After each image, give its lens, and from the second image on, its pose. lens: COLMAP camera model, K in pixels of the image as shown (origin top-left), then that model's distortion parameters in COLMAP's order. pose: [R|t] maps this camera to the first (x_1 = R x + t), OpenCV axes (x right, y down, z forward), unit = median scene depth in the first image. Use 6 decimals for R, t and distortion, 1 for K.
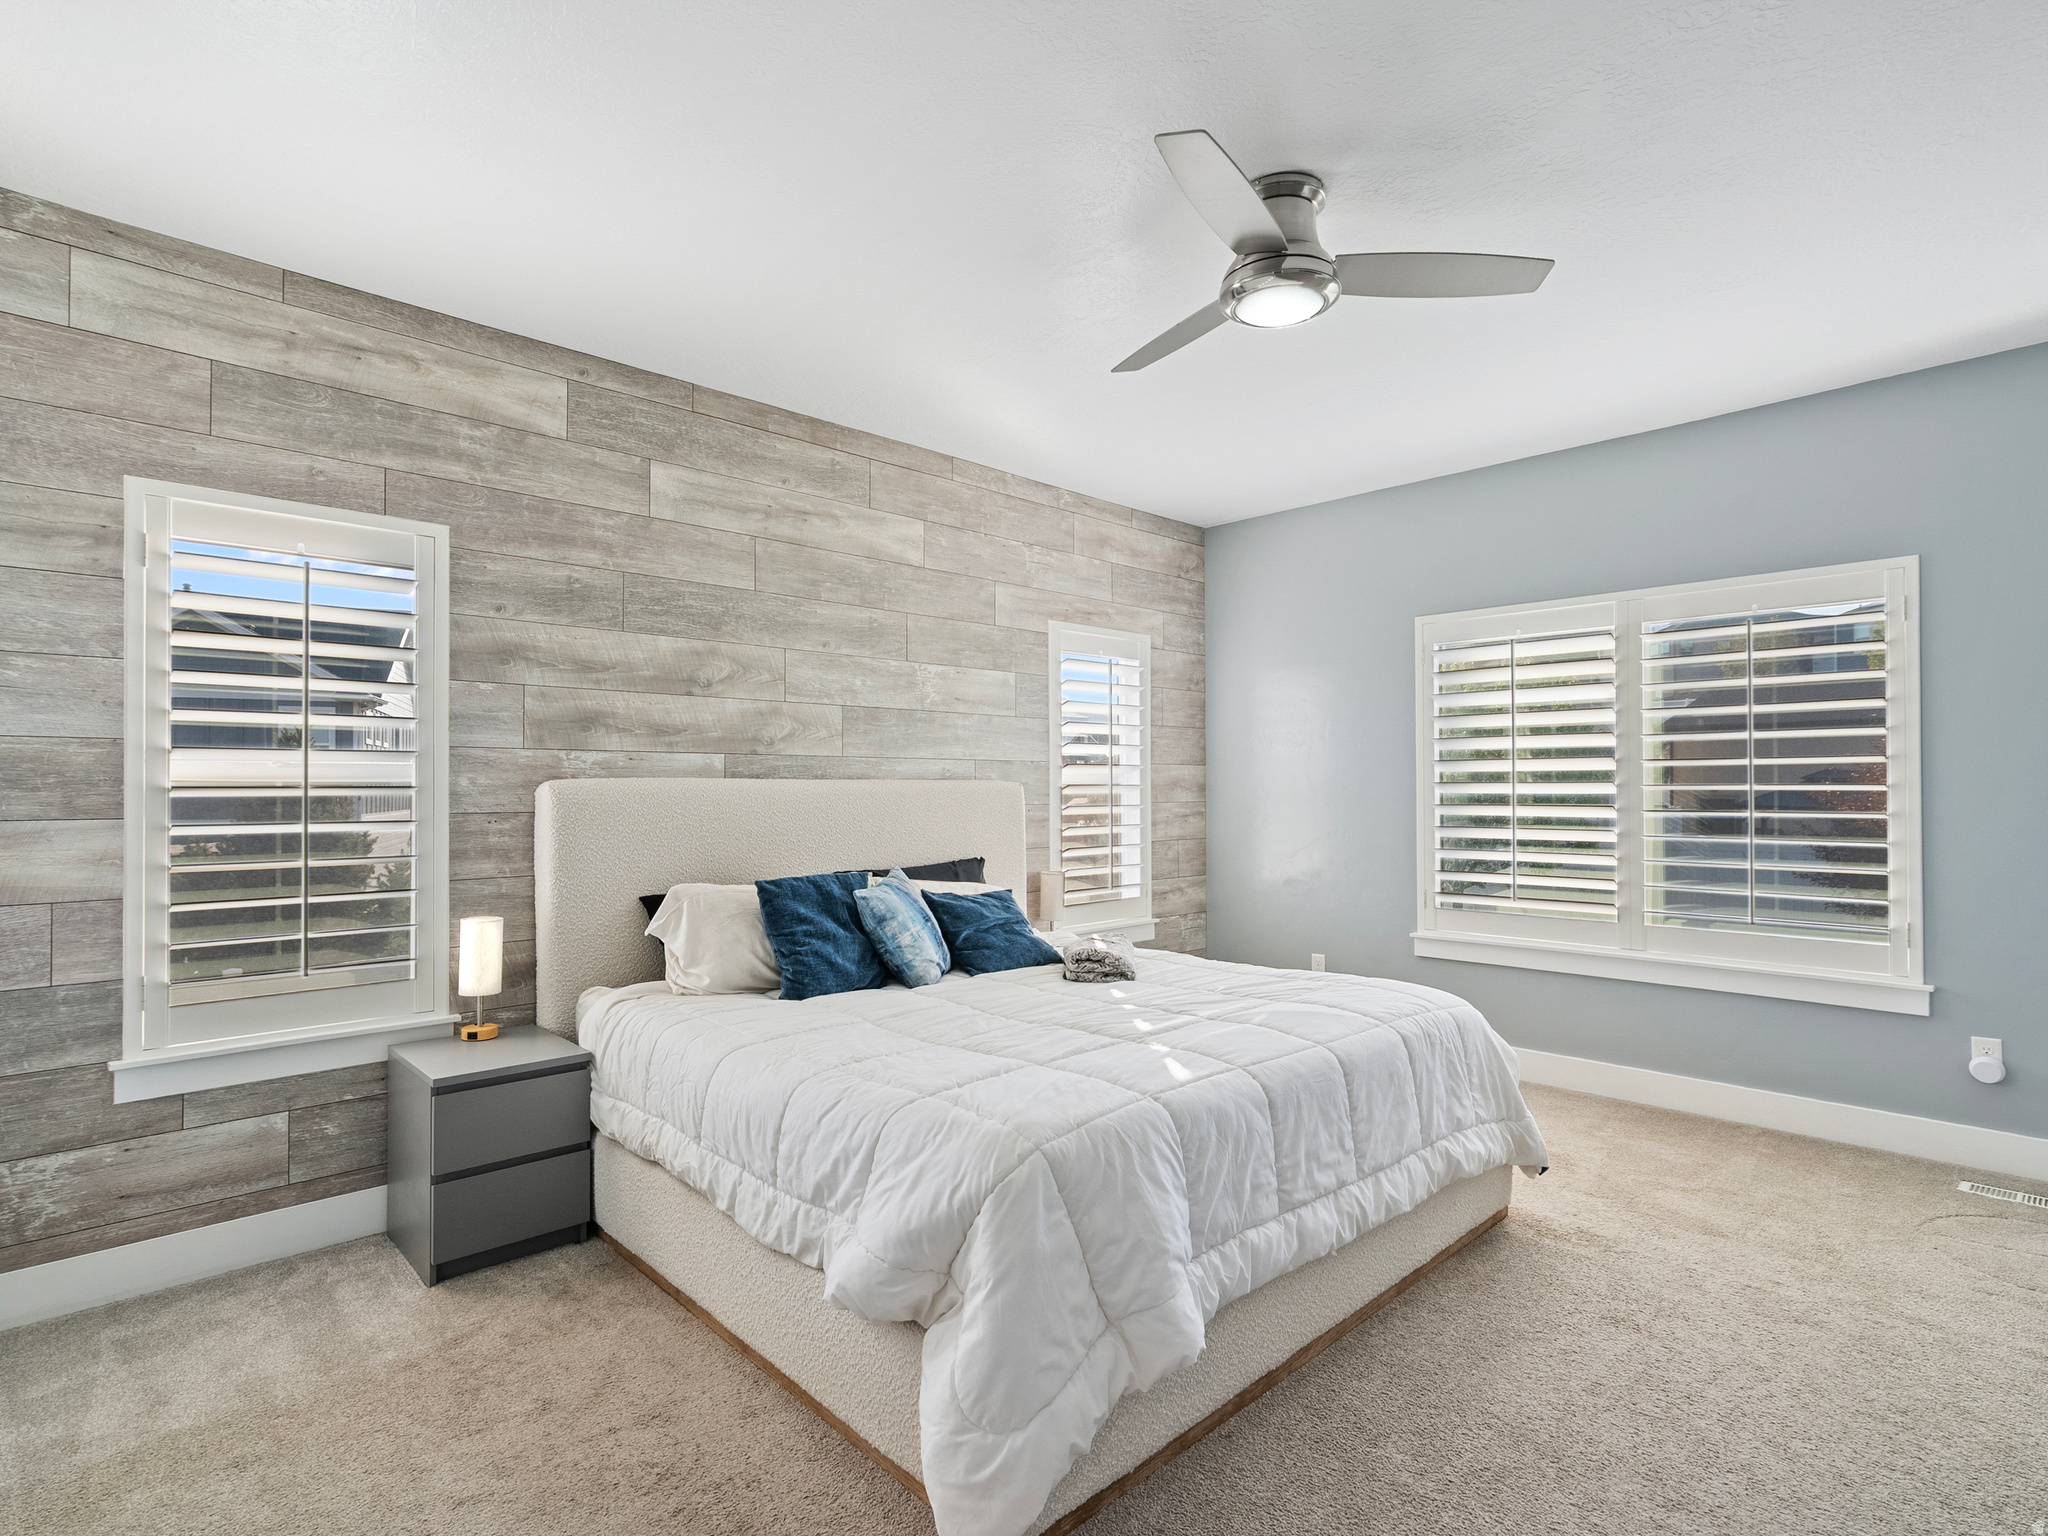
lens RADIAL K [[1044.7, 0, 1032.2], [0, 1044.7, 769.8], [0, 0, 1]] dist [-0.000476, 0.003018]
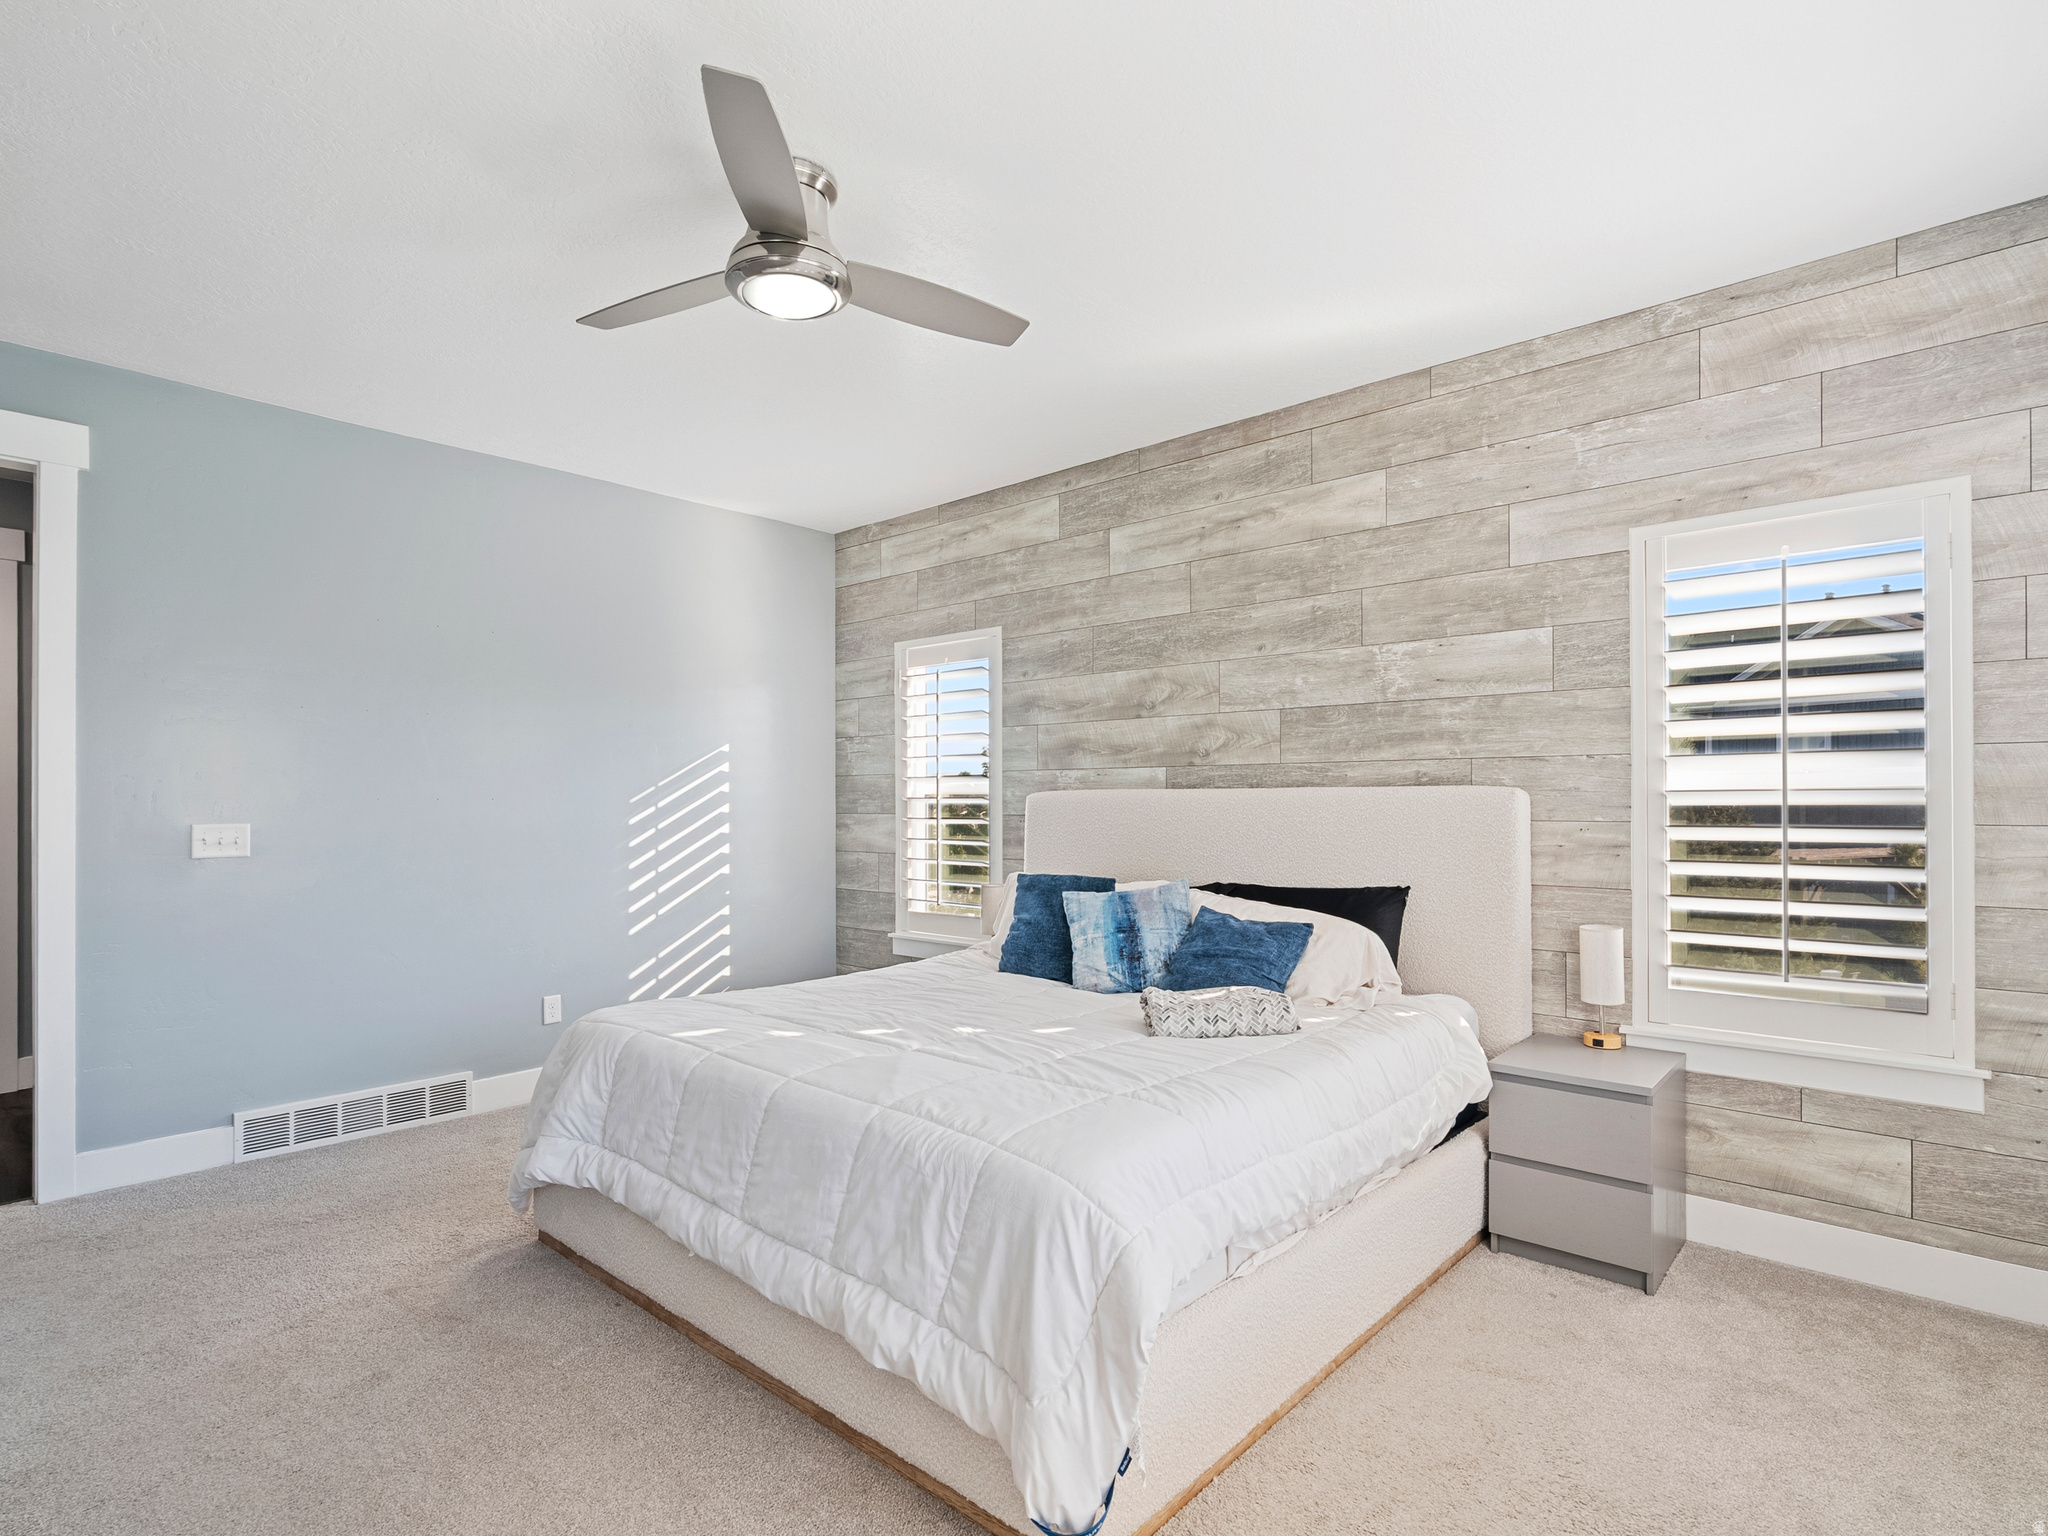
lens RADIAL K [[1044.7, 0, 1028.7], [0, 1044.7, 788.8], [0, 0, 1]] dist [-0.000476, 0.003018]
pose [[0.075378, -0.007822, -0.997124, 0.778822], [0.022482, 0.999728, -0.006143, 0.011323], [0.996902, -0.021954, 0.075533, 0.744752]]
